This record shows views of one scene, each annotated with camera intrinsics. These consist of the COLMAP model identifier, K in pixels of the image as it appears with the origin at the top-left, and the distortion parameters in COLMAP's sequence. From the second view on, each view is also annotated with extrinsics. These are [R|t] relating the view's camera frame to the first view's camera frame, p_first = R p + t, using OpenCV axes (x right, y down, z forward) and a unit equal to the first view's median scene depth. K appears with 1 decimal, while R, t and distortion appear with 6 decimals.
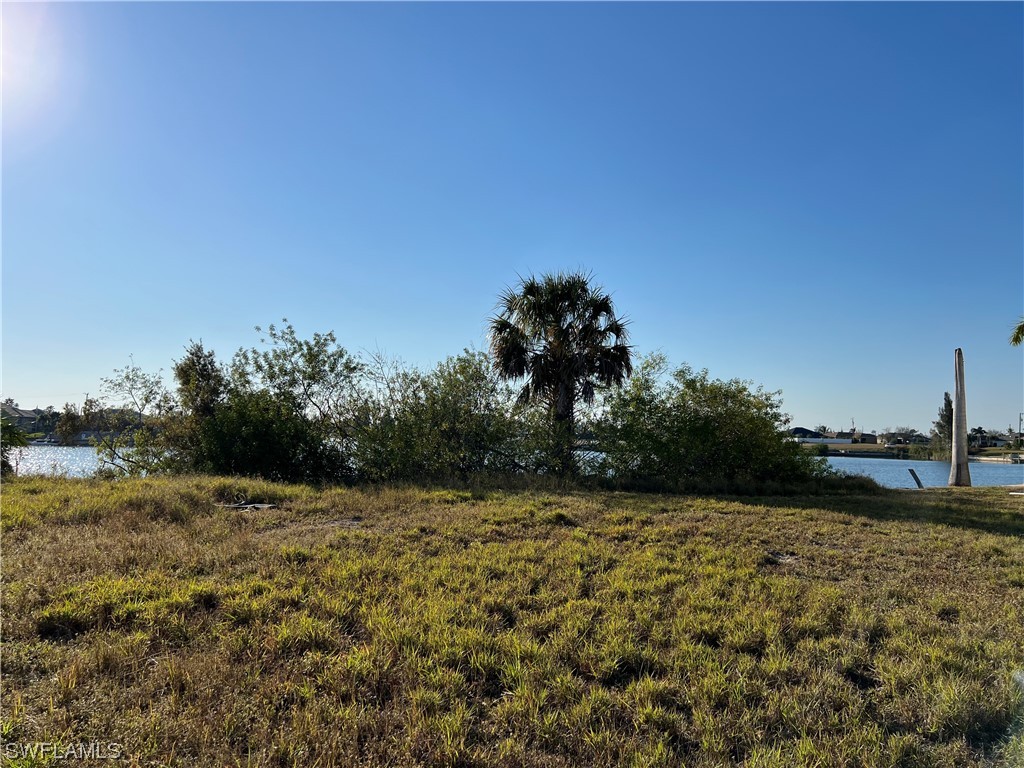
lens RADIAL K [[786.7, 0, 512.0], [0, 786.7, 384.0], [0, 0, 1]] dist [-0.009943, -0.000691]
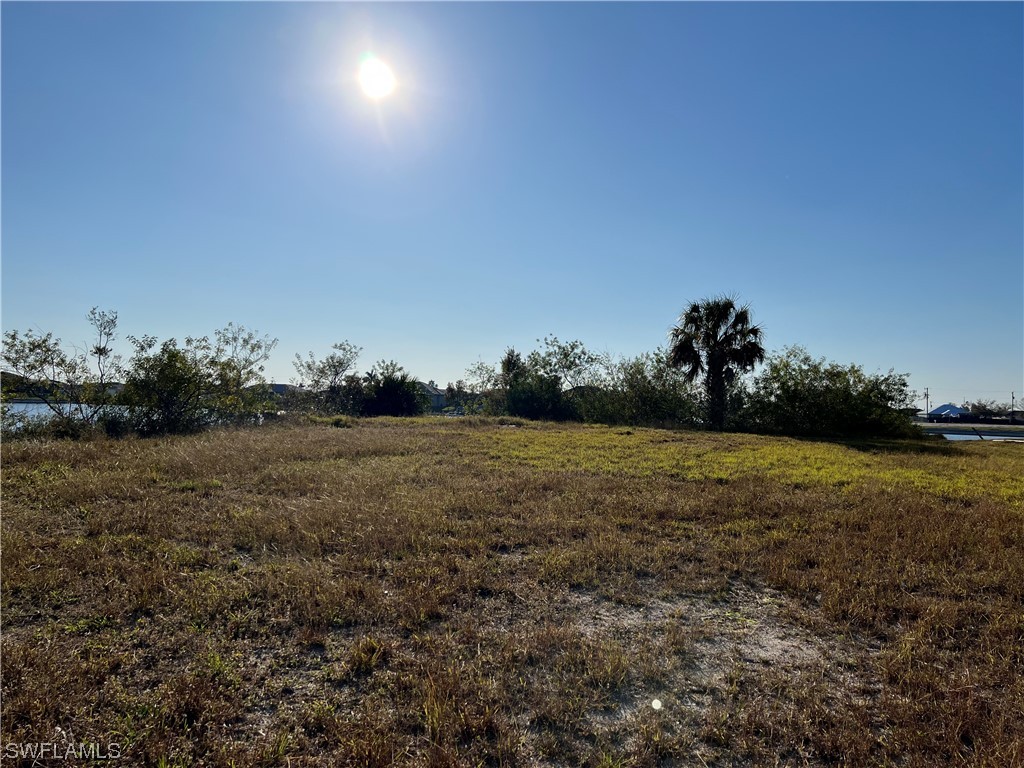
lens RADIAL K [[786.7, 0, 512.0], [0, 786.7, 384.0], [0, 0, 1]] dist [-0.009943, -0.000691]
pose [[0.891405, -0.009204, -0.453114, 0.416863], [0.021666, 0.999516, 0.022319, -0.010506], [0.452689, -0.029712, 0.891173, -0.609127]]
